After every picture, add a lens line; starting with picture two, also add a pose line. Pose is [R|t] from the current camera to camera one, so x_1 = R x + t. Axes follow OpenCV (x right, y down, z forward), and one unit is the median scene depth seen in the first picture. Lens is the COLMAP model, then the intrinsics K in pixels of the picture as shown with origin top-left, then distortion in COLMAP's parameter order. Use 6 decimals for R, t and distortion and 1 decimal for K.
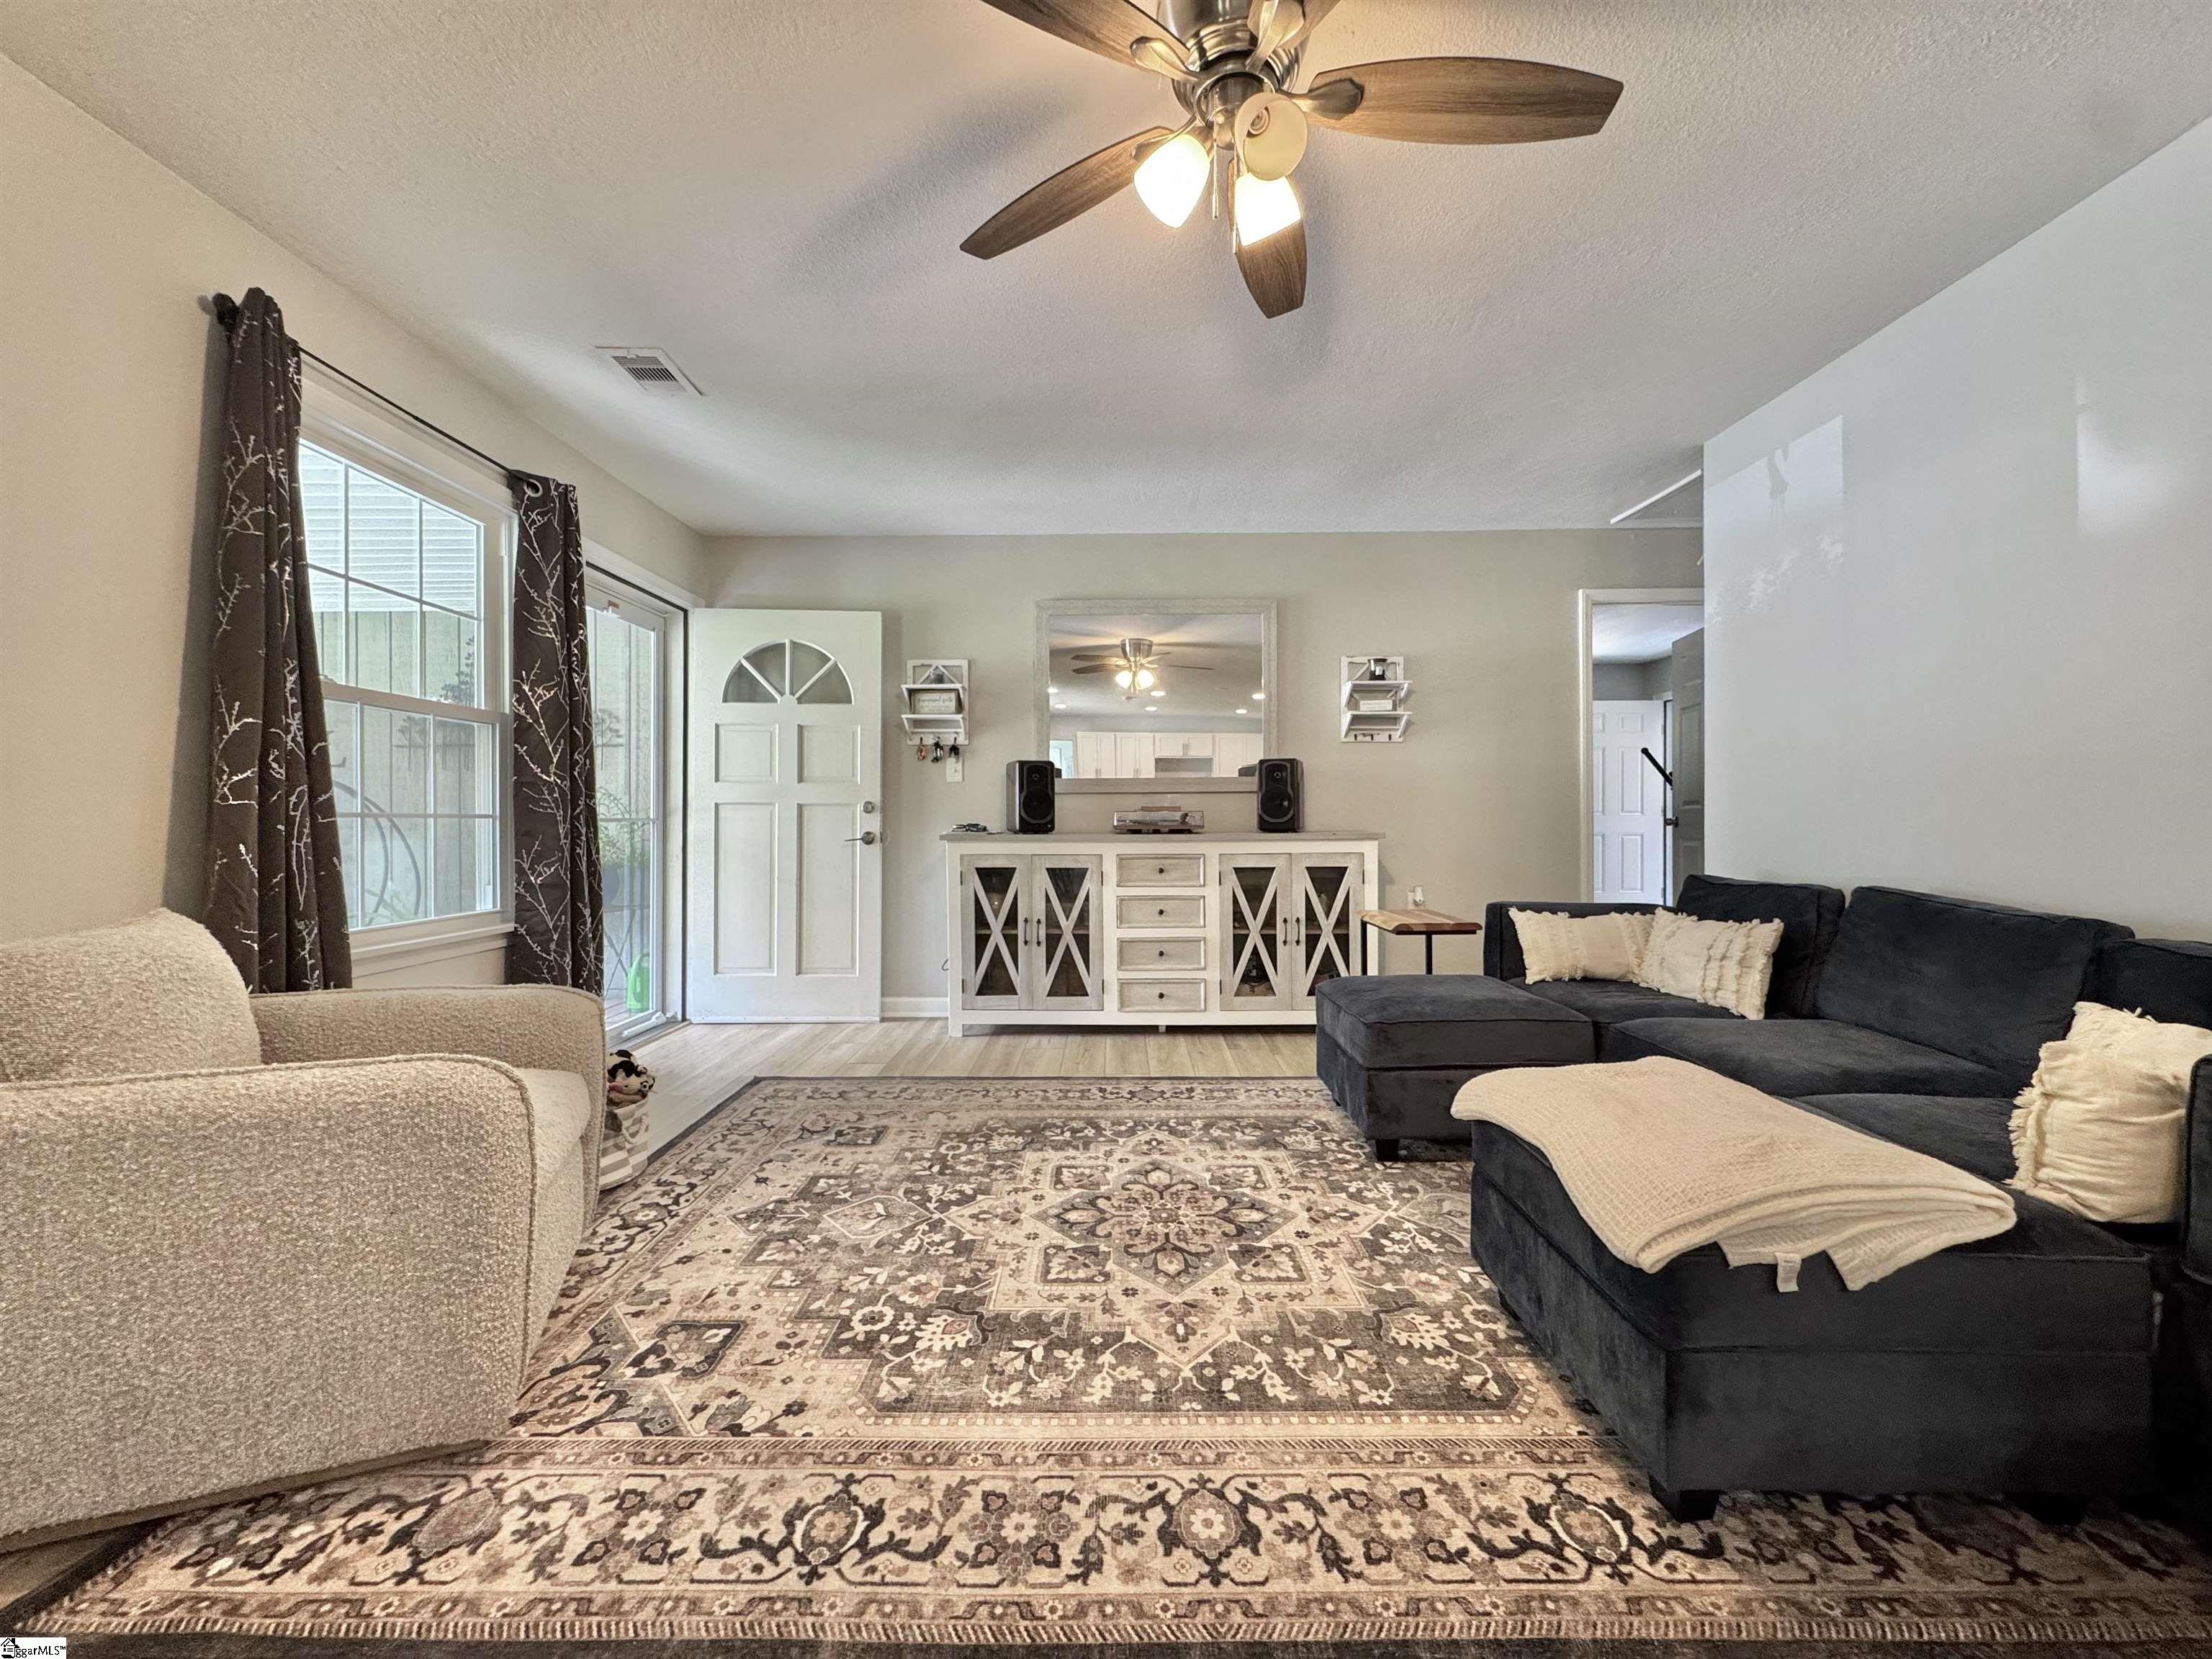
lens RADIAL K [[893.5, 0, 1110.9], [0, 893.5, 830.5], [0, 0, 1]] dist [-0.009876, 0.001391]
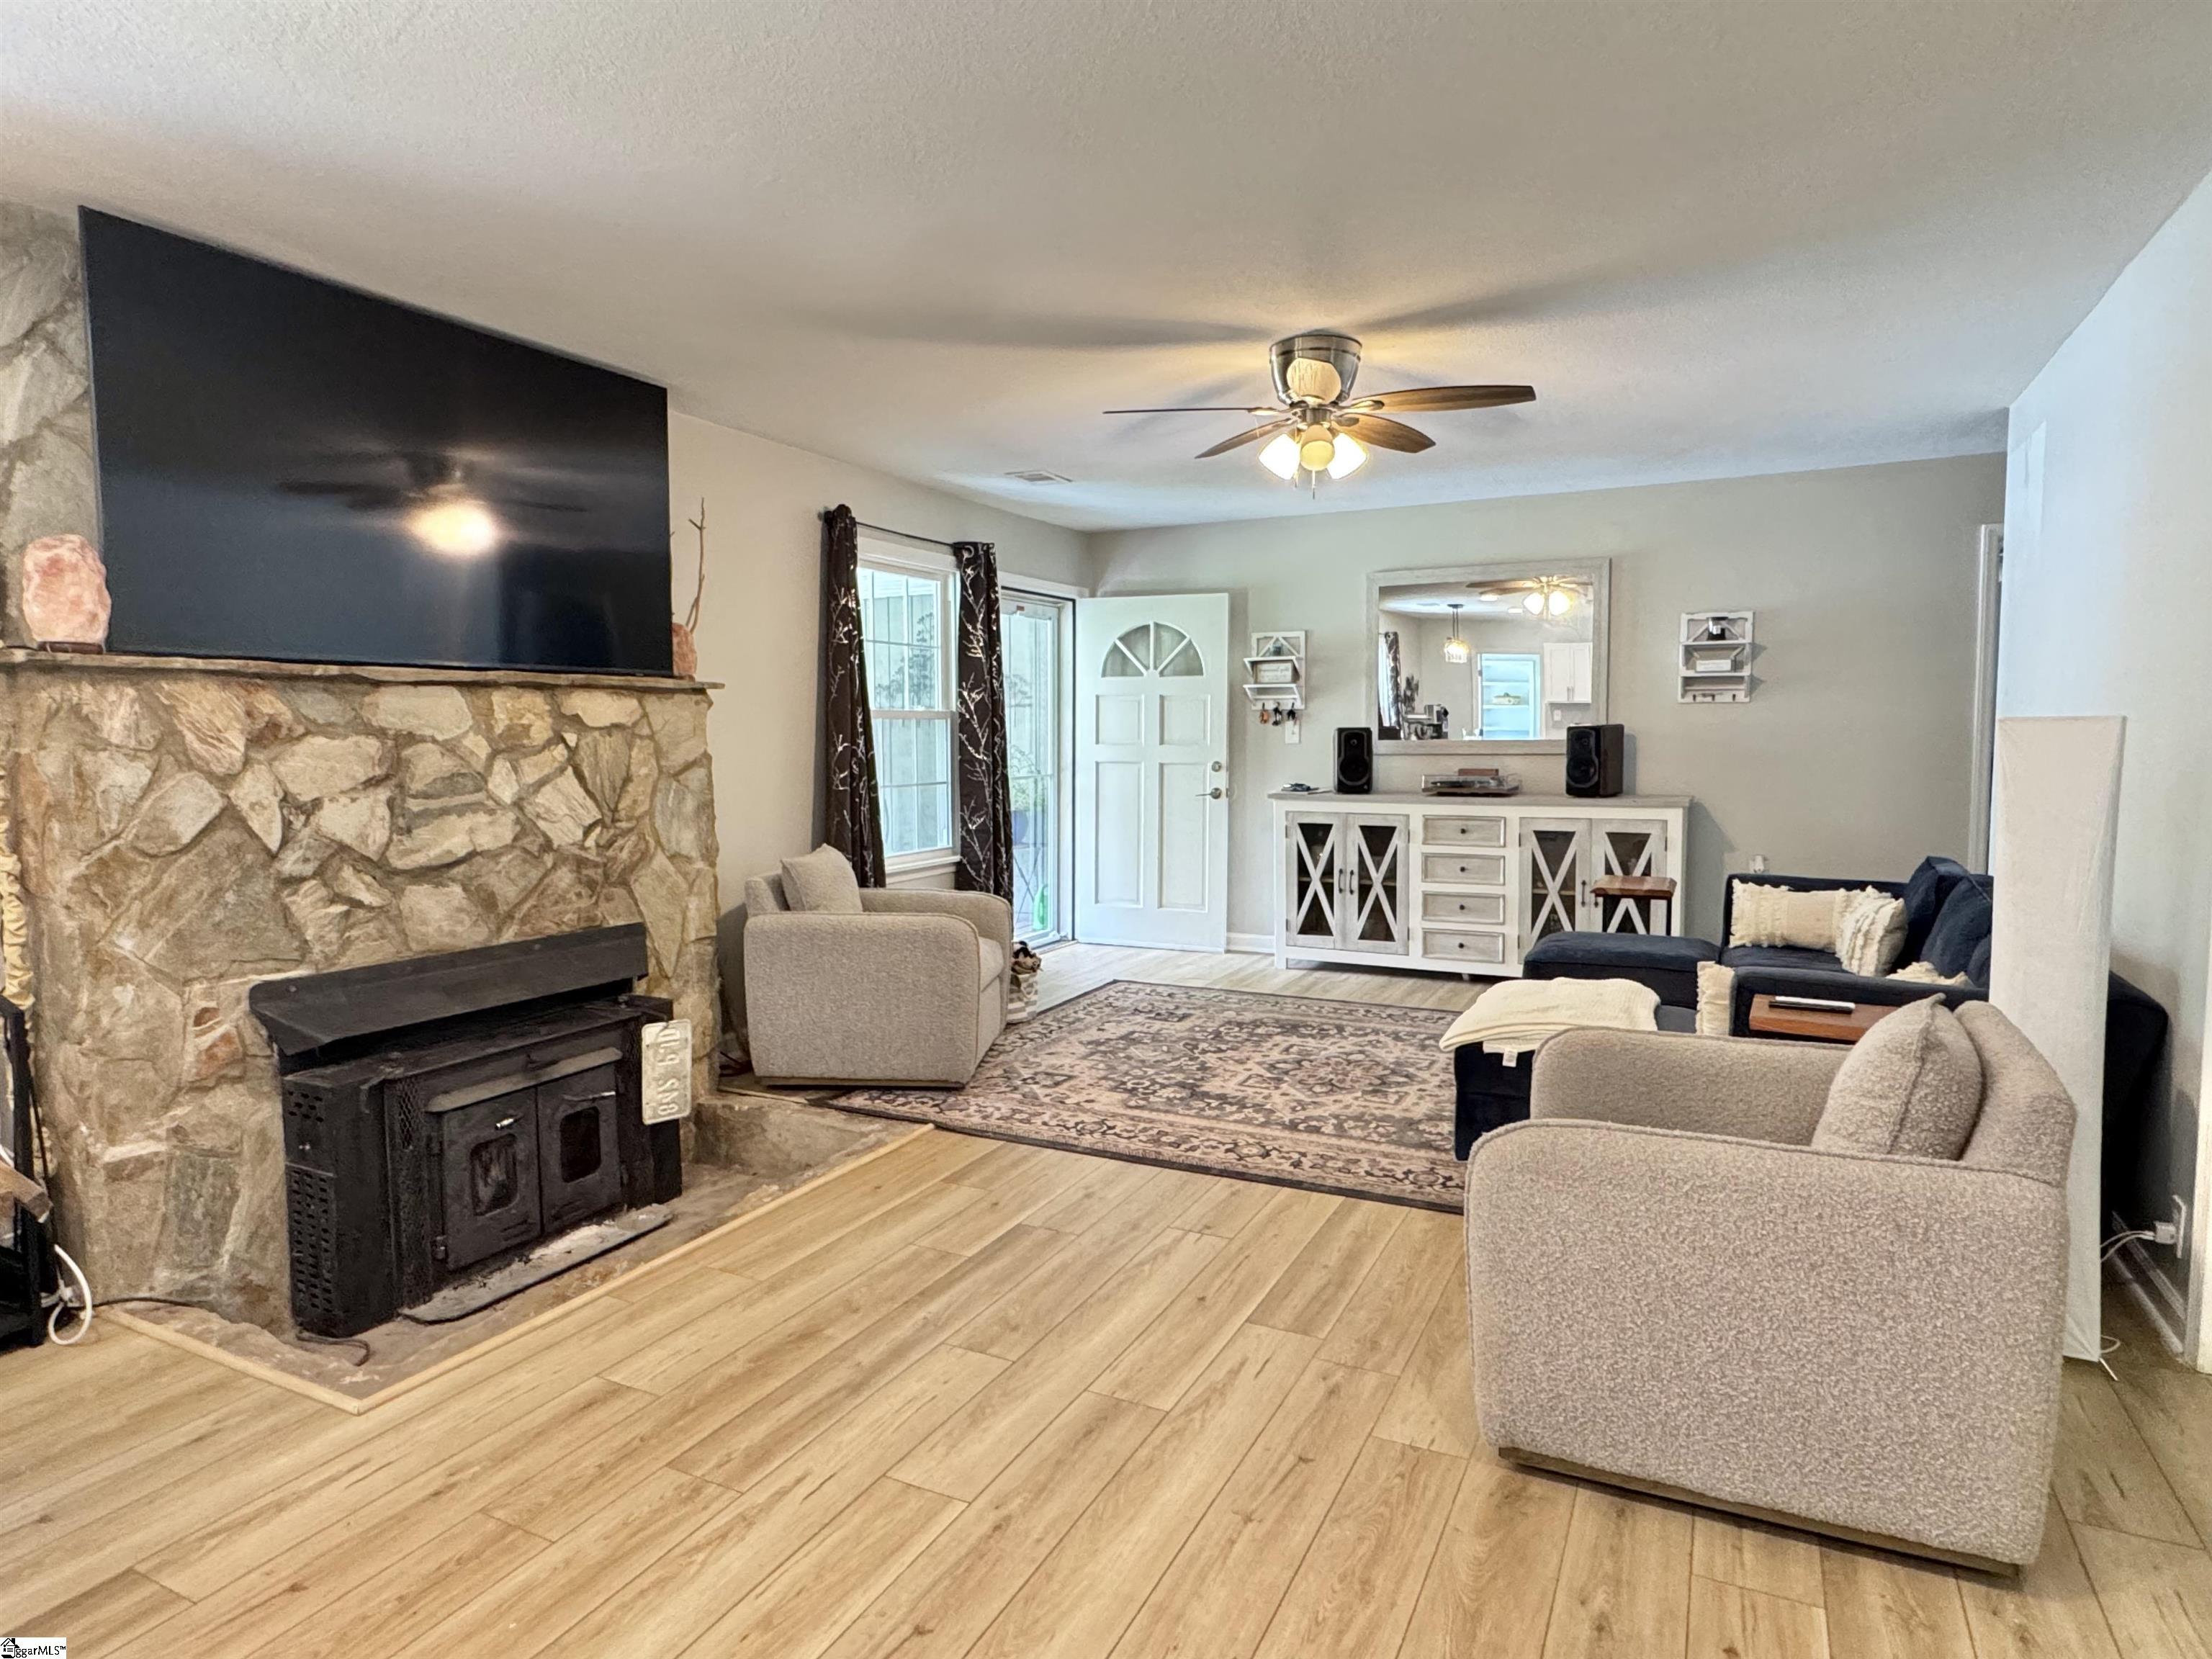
lens RADIAL K [[1257.4, 0, 1100.4], [0, 1257.4, 839.5], [0, 0, 1]] dist [-0.008949, 0.003853]
pose [[0.896835, 0.035960, -0.440902, 0.575628], [-0.001461, 0.996926, 0.078337, -0.109135], [0.442364, -0.069611, 0.894130, -0.957879]]
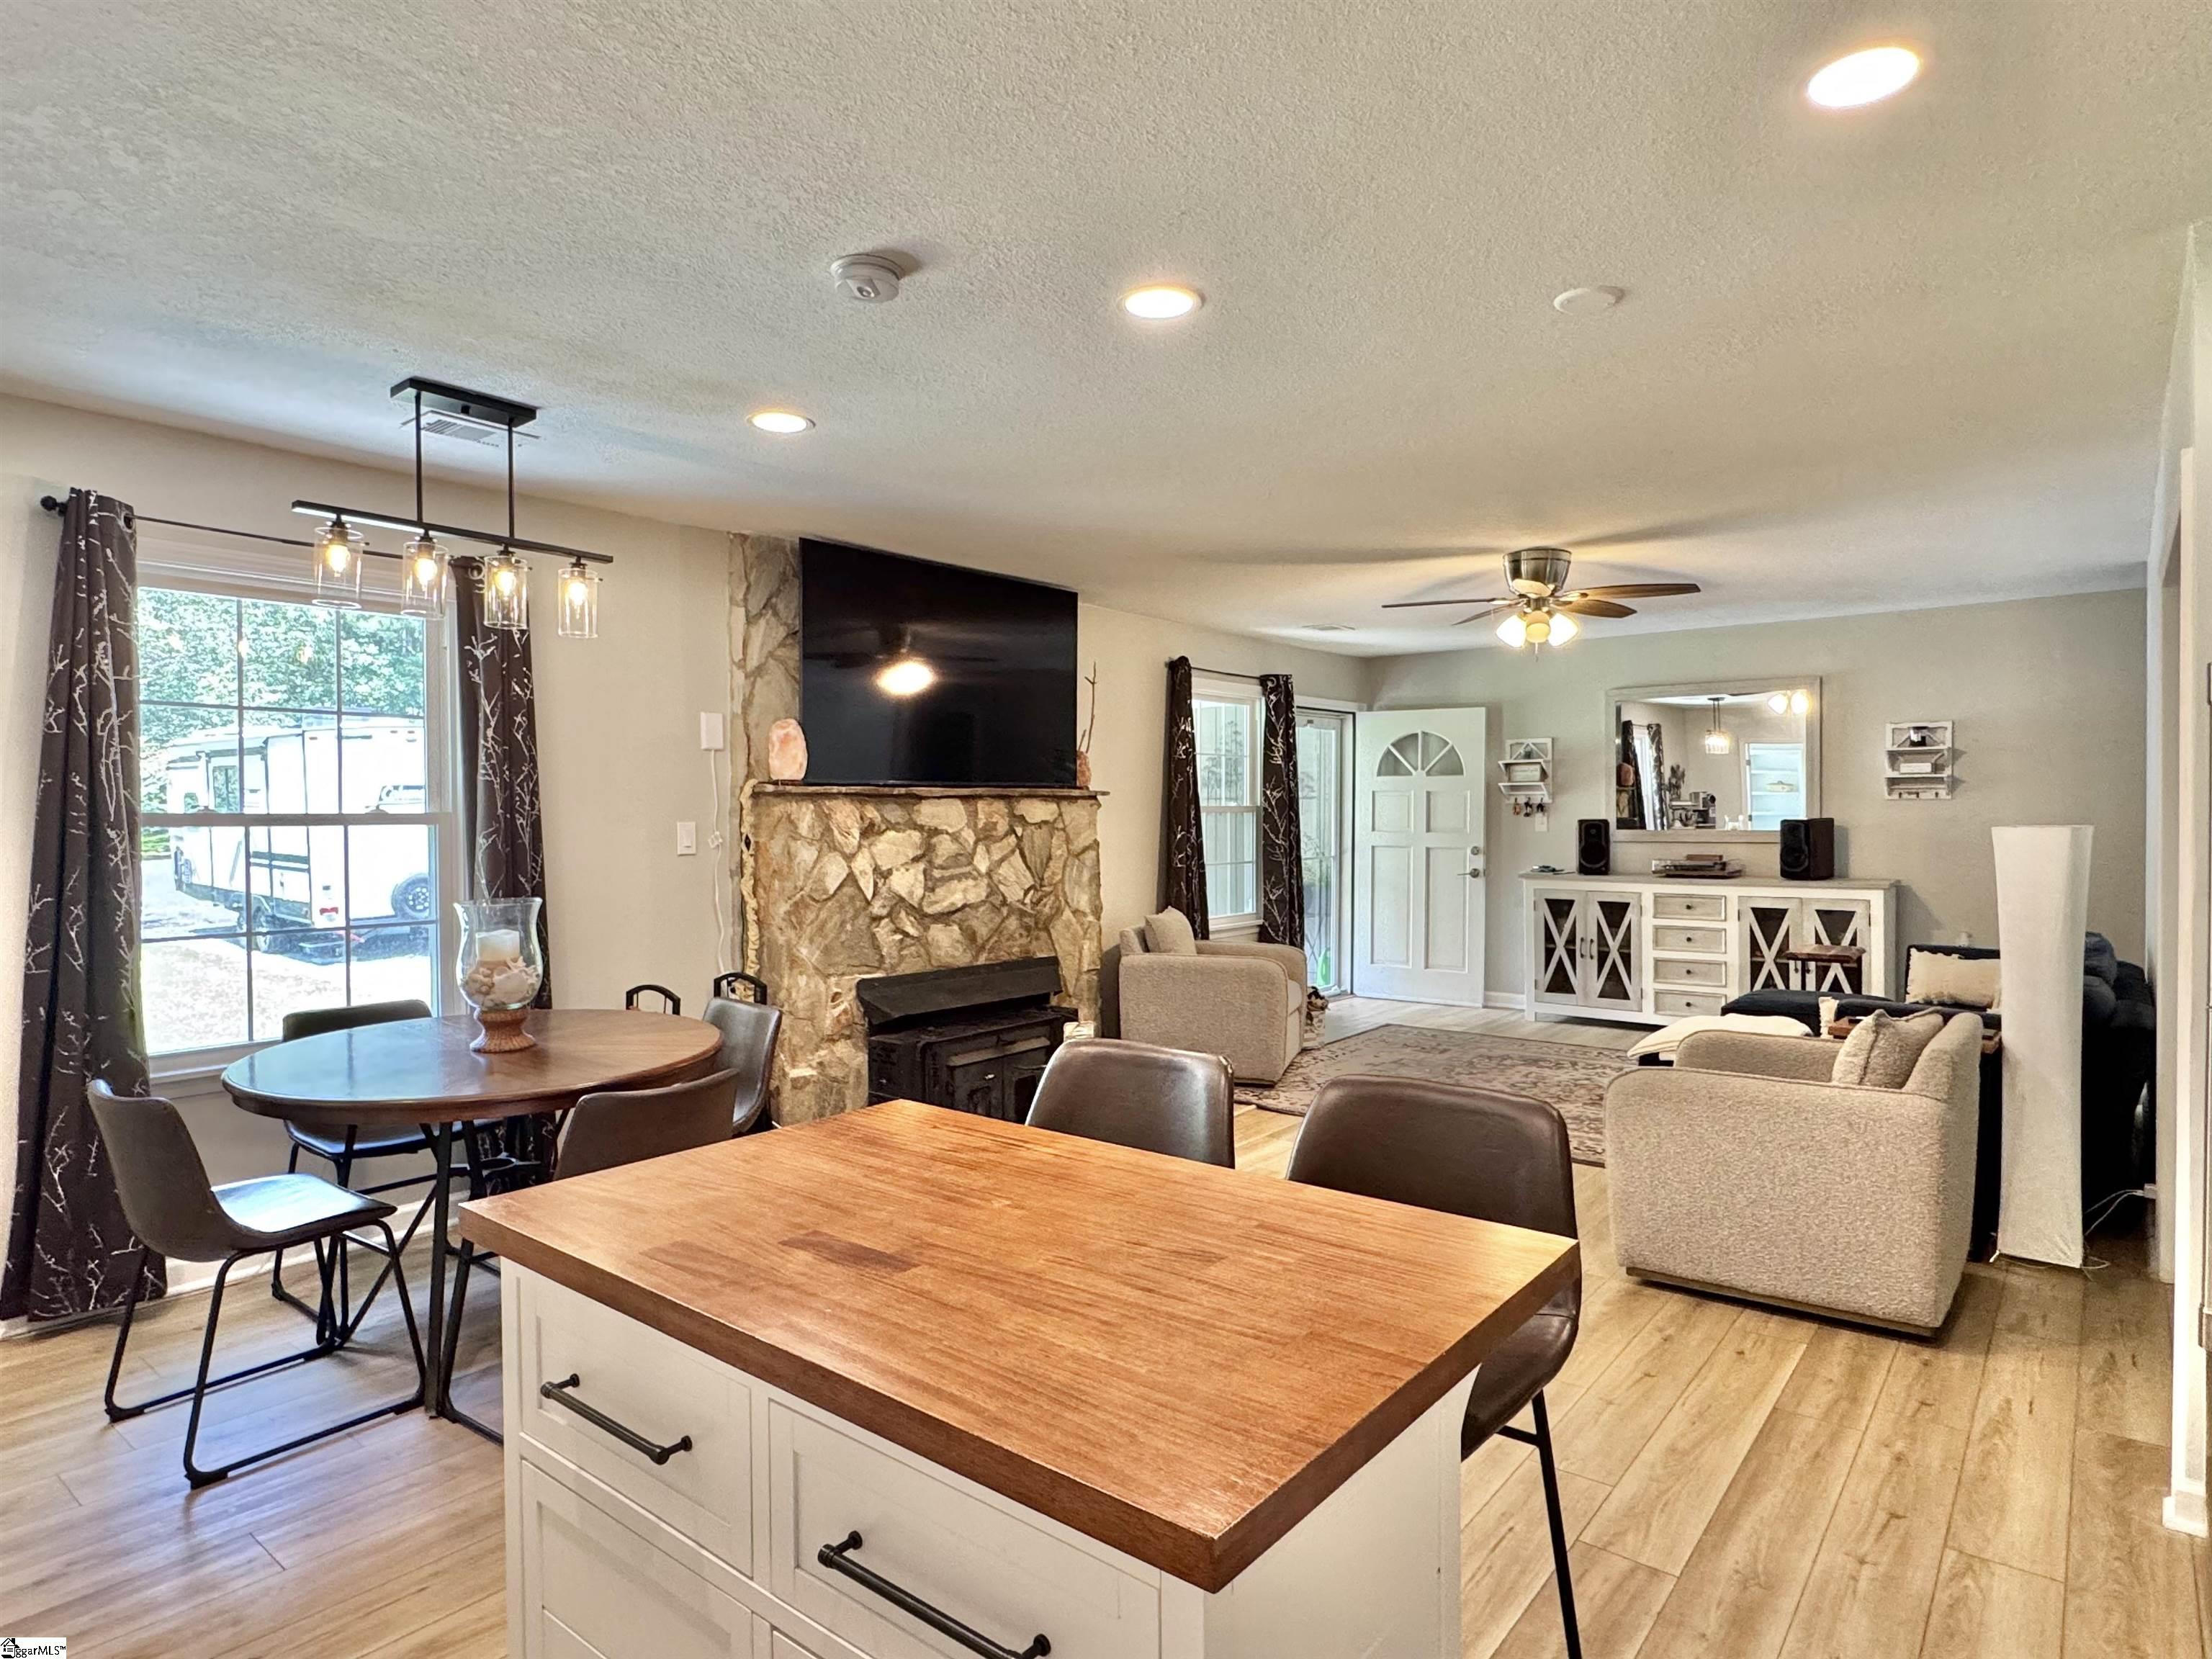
lens RADIAL K [[1257.4, 0, 1104.1], [0, 1257.4, 829.7], [0, 0, 1]] dist [-0.008949, 0.003853]
pose [[0.785384, 0.009324, -0.618939, 0.881968], [-0.004474, 0.999946, 0.009387, -0.136890], [0.618993, -0.004604, 0.785383, -1.611737]]
